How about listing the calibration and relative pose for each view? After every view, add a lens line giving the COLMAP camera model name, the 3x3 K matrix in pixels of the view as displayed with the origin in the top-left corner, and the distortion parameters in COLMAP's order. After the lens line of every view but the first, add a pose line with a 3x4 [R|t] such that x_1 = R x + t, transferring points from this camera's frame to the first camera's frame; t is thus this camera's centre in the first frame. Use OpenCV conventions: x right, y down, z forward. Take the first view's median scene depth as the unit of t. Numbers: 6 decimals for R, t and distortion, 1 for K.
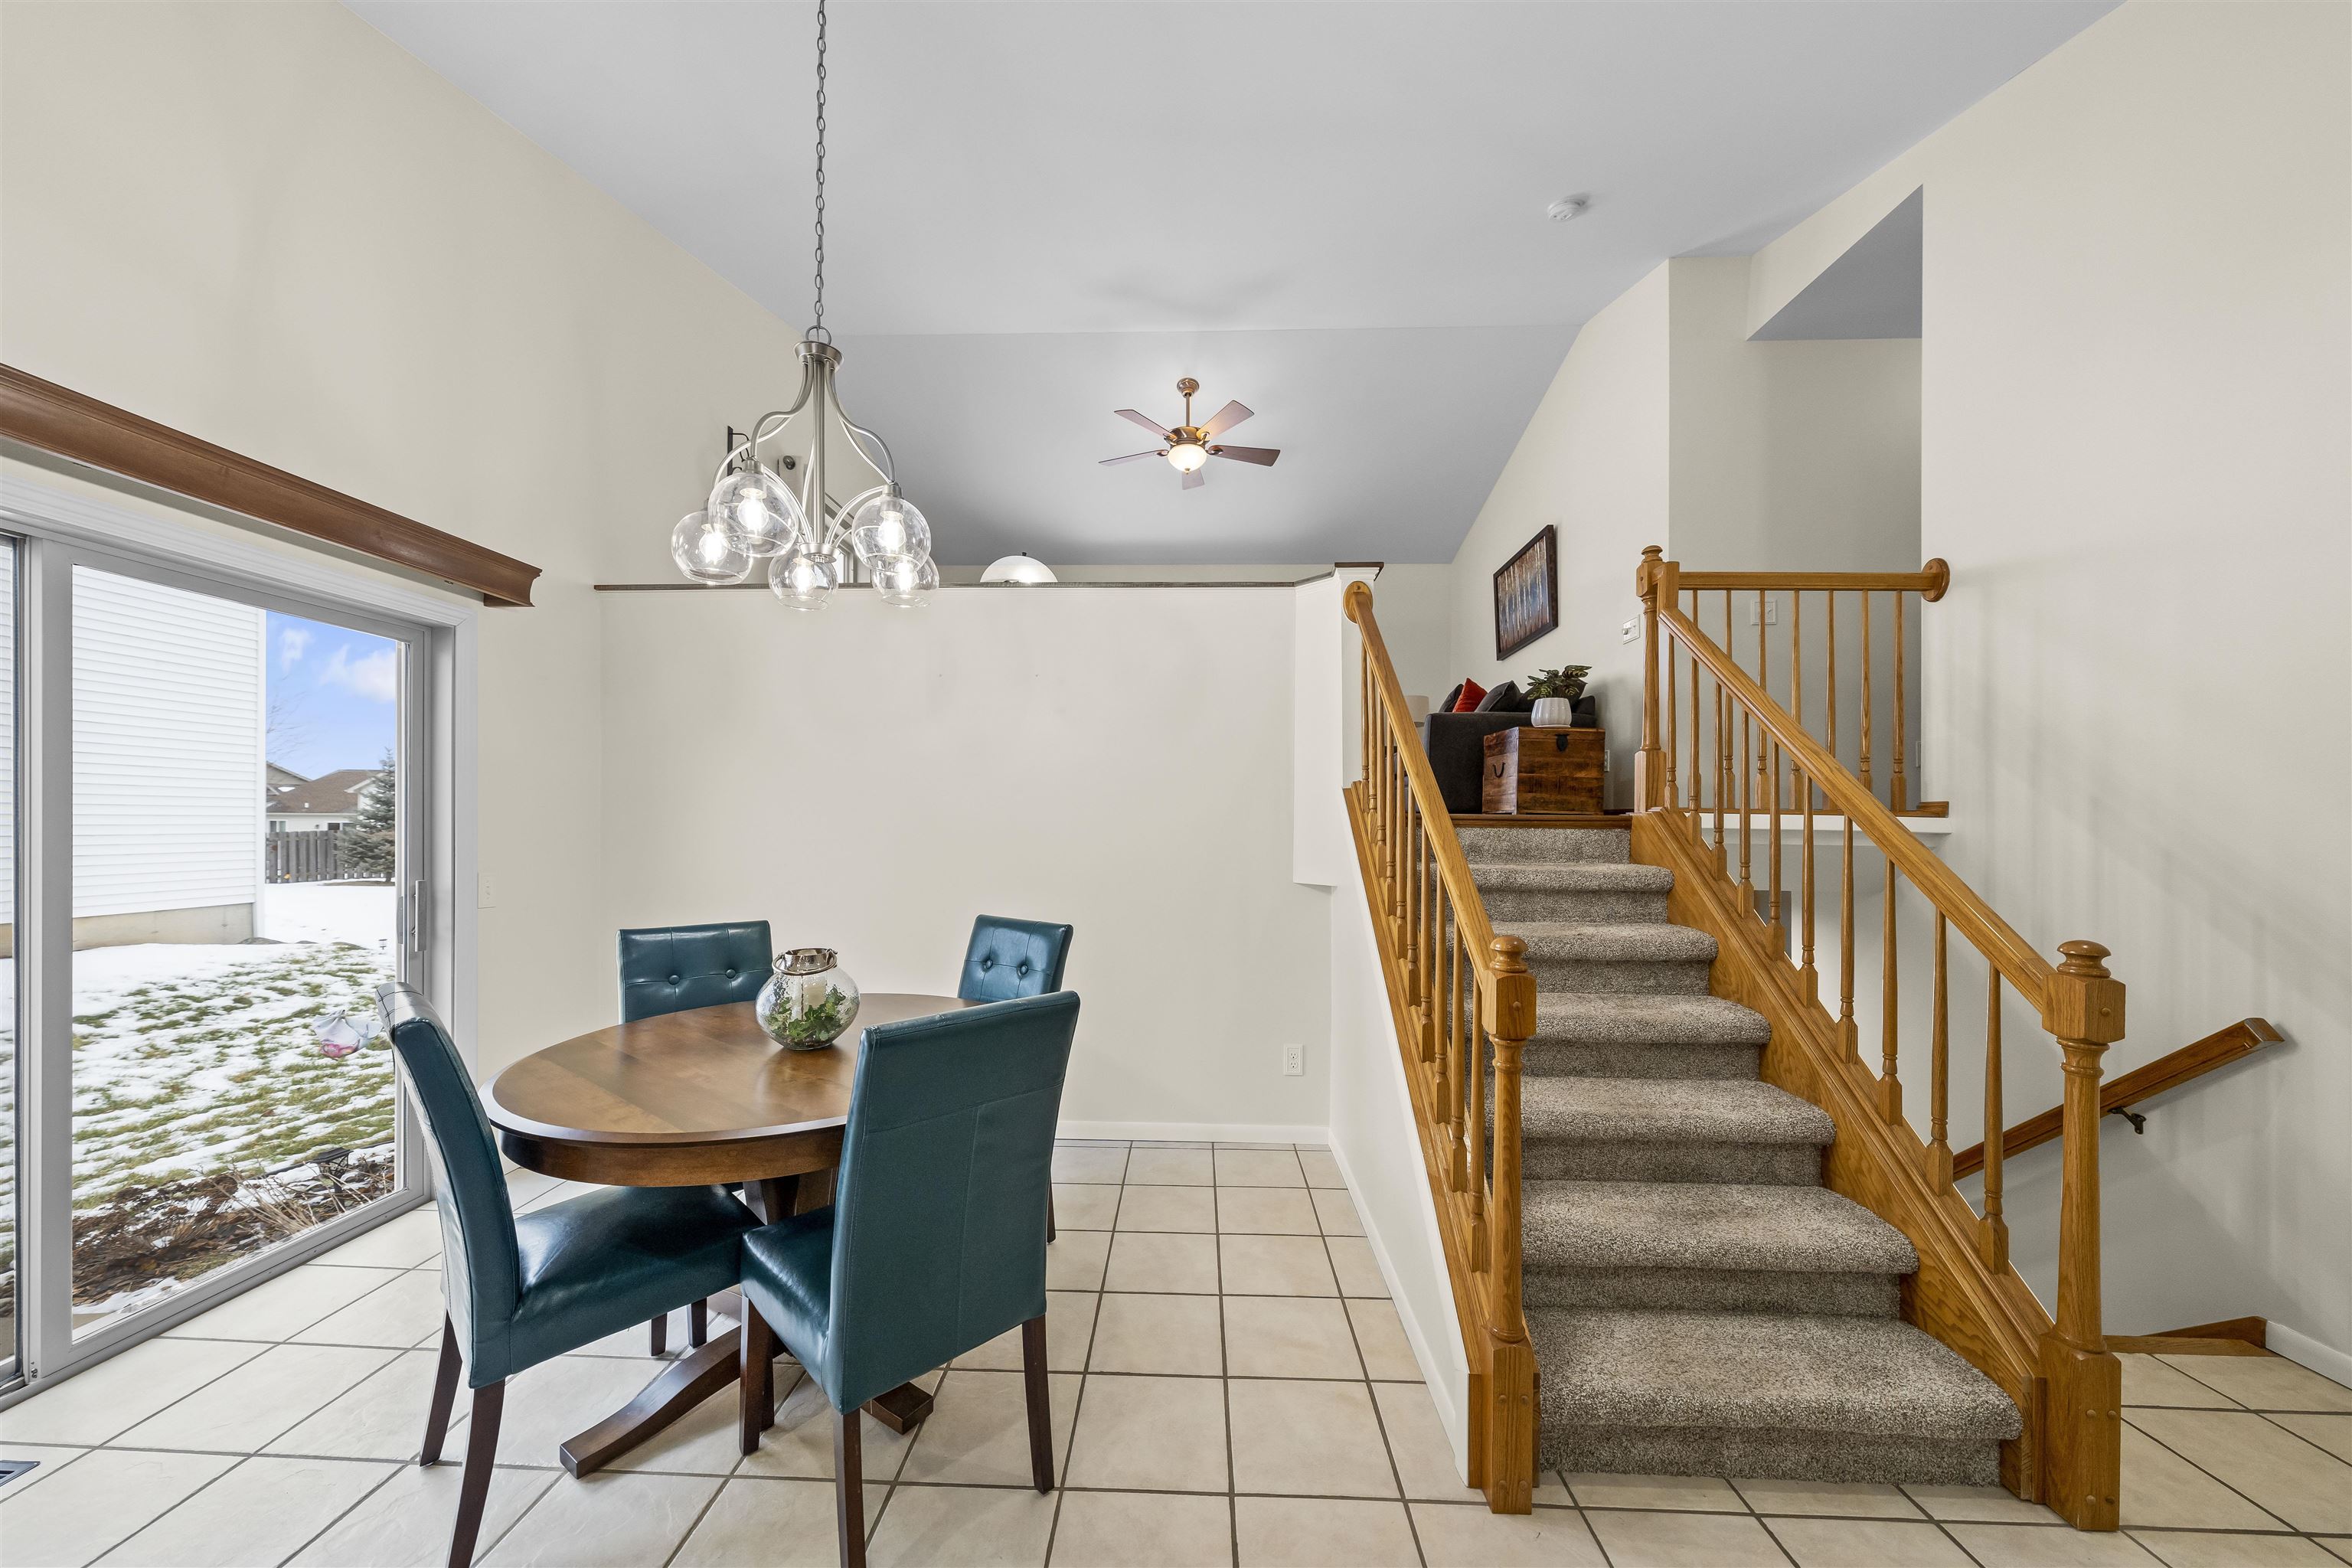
lens RADIAL K [[799.7, 0, 1164.9], [0, 799.7, 839.7], [0, 0, 1]] dist [0.001136, -0.000069]
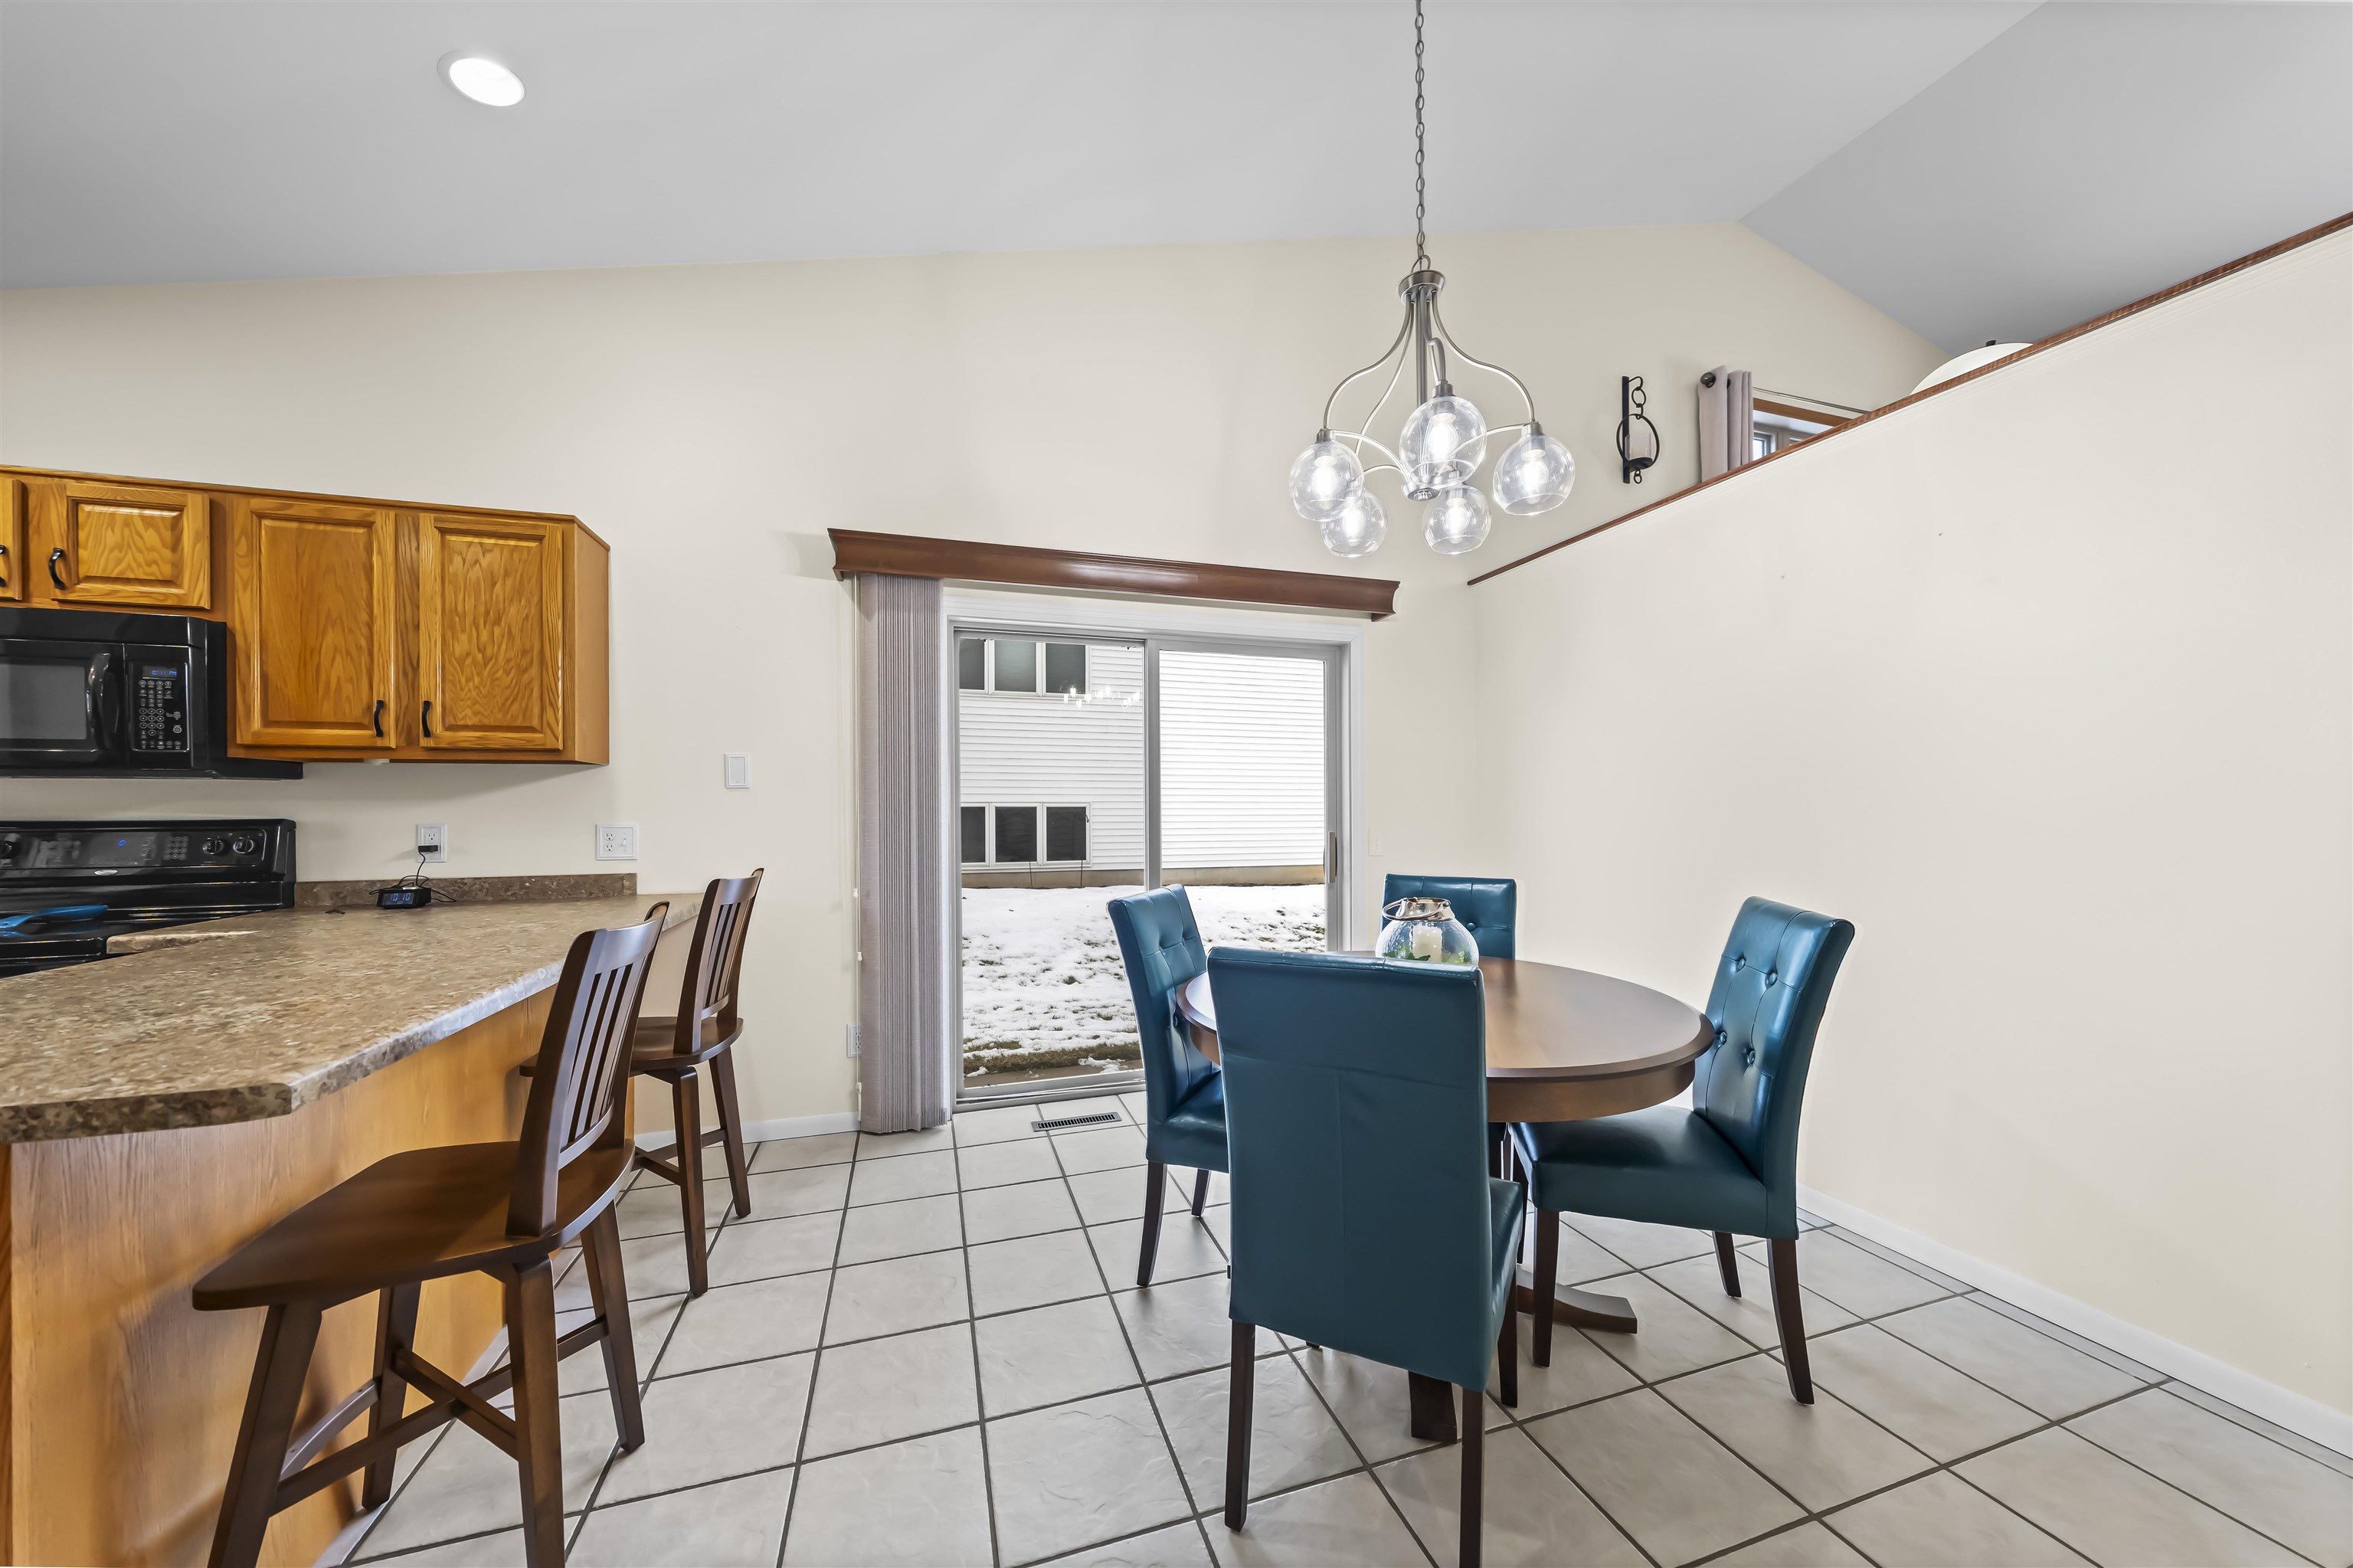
lens RADIAL K [[800.1, 0, 1166.0], [0, 800.1, 808.9], [0, 0, 1]] dist [0.001136, -0.000069]
pose [[0.342974, -0.006783, -0.939320, 0.258156], [-0.013888, 0.999828, -0.012291, 0.033513], [0.939242, 0.017261, 0.342821, 0.255485]]
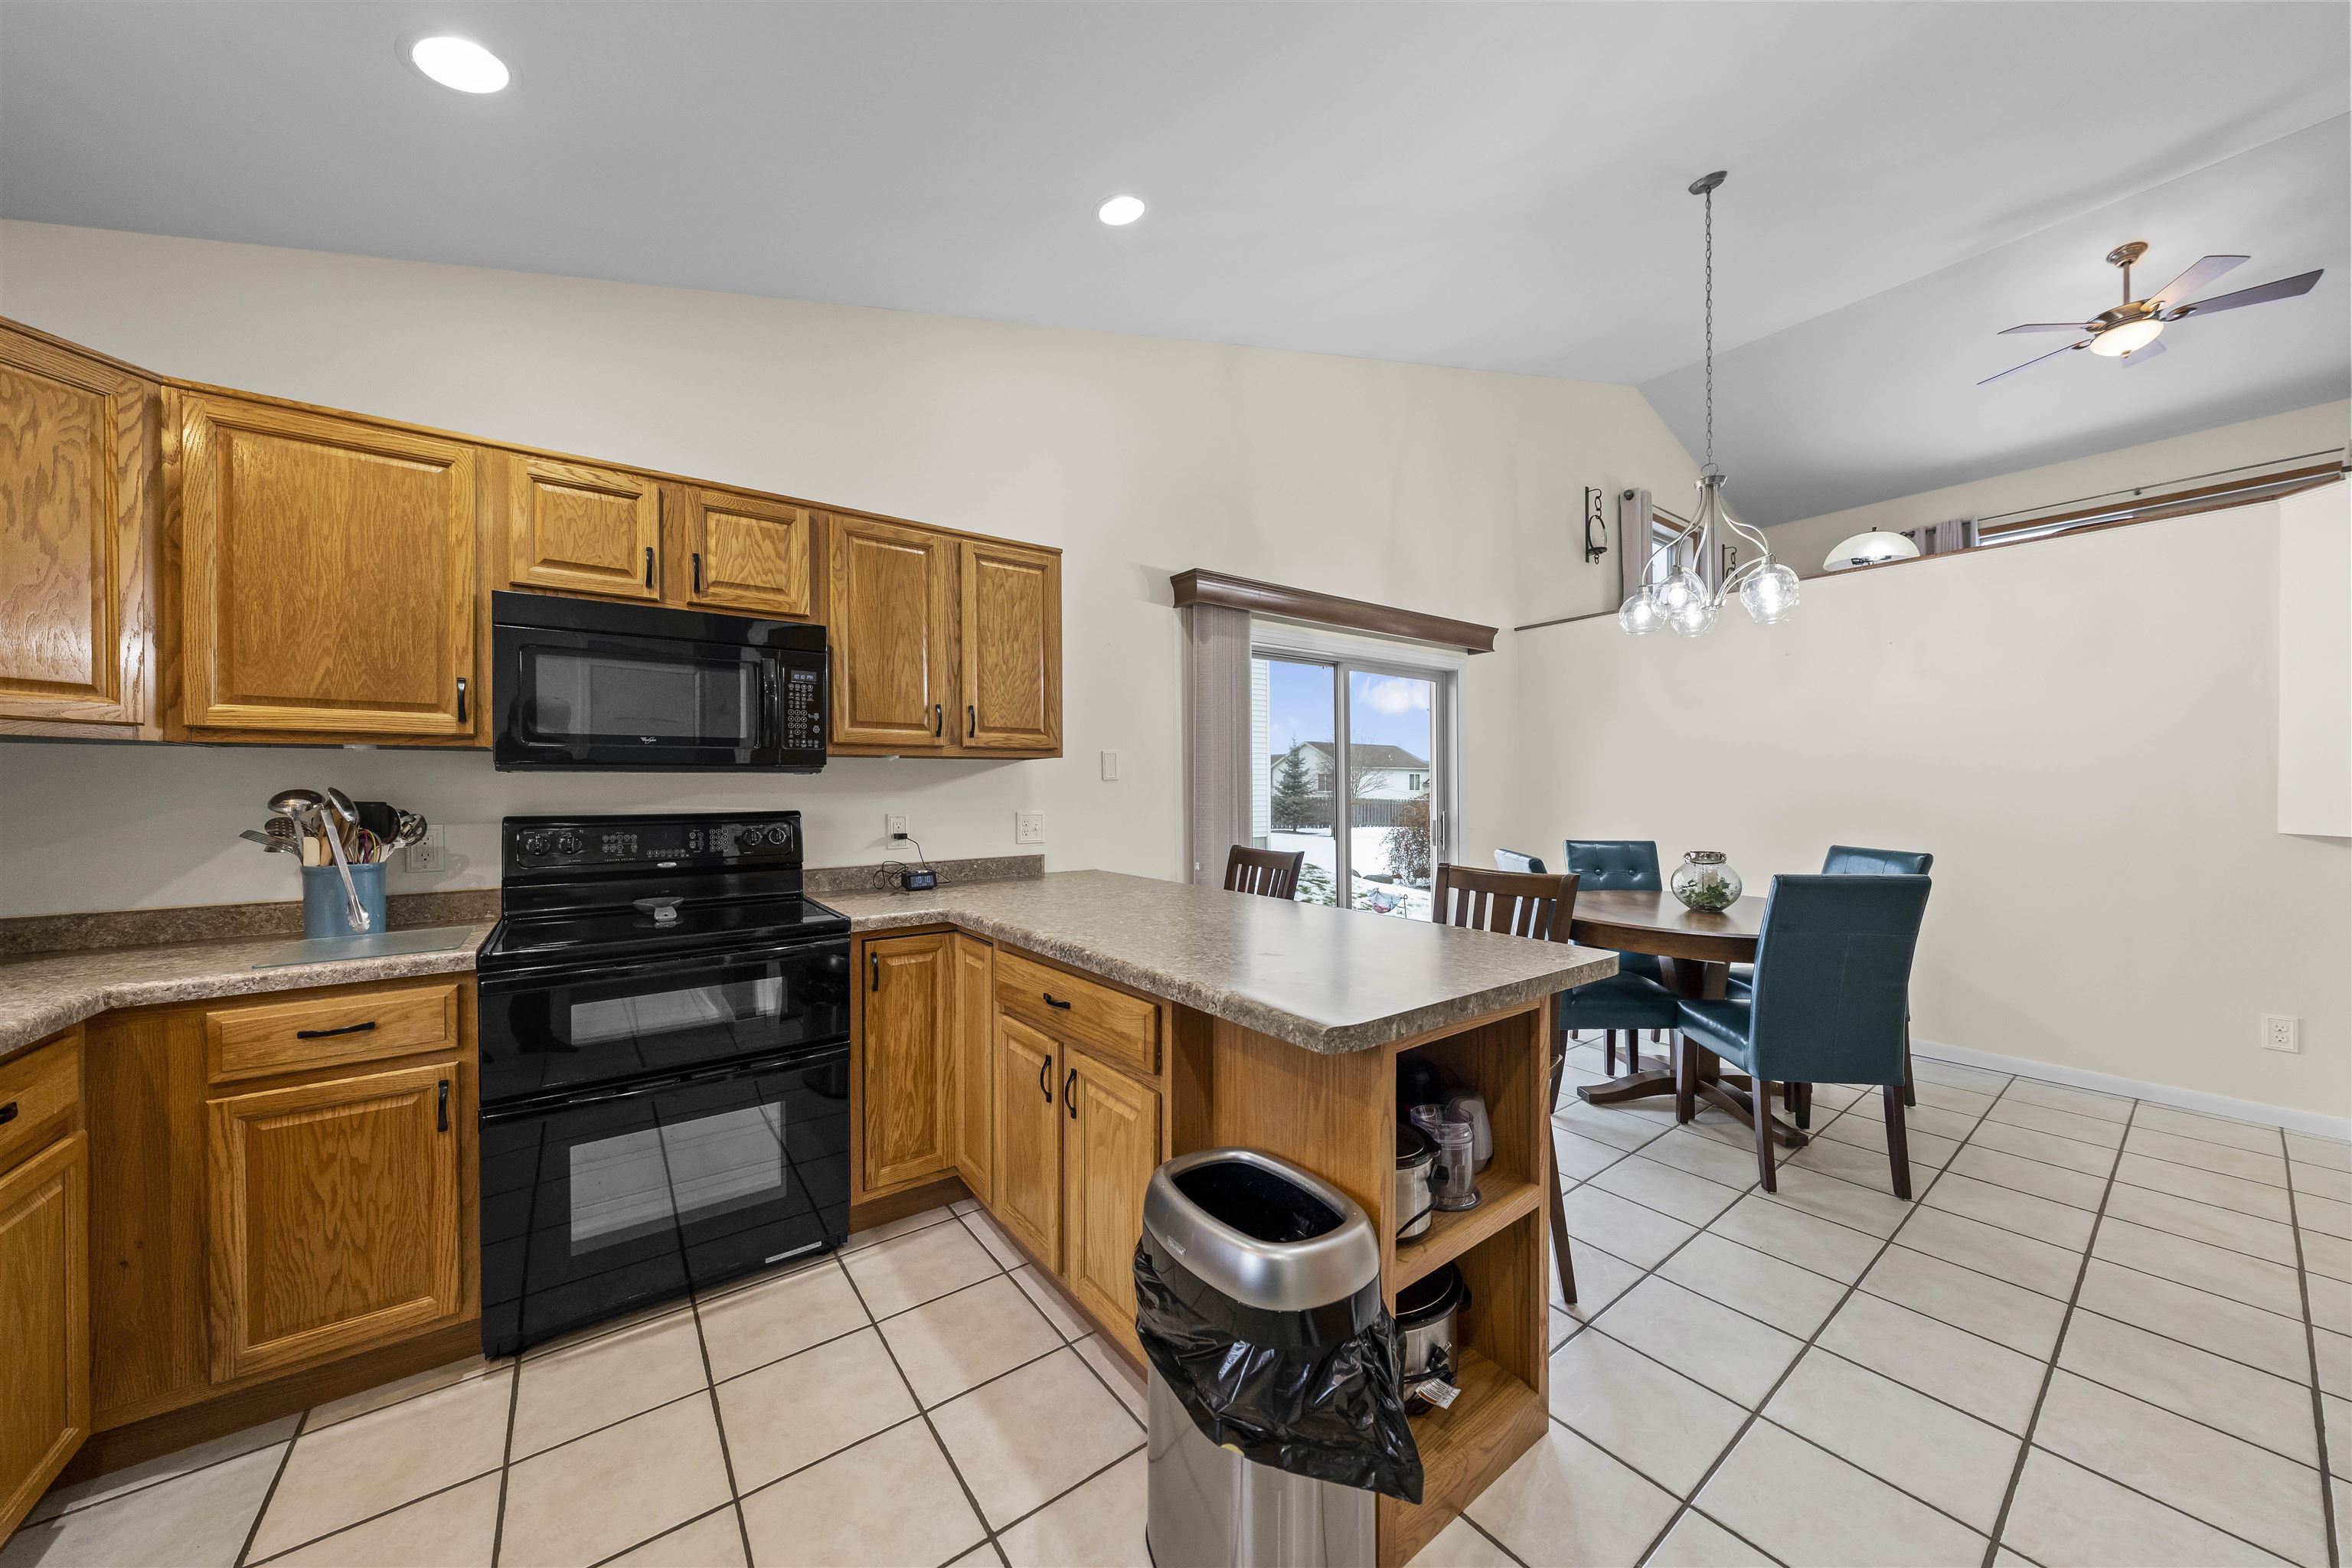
lens RADIAL K [[799.7, 0, 1178.6], [0, 799.7, 787.2], [0, 0, 1]] dist [0.001136, -0.000069]
pose [[0.631202, -0.010666, -0.775545, 0.096747], [-0.007203, 0.999782, -0.019612, 0.034685], [0.775585, 0.017965, 0.630987, -0.602546]]
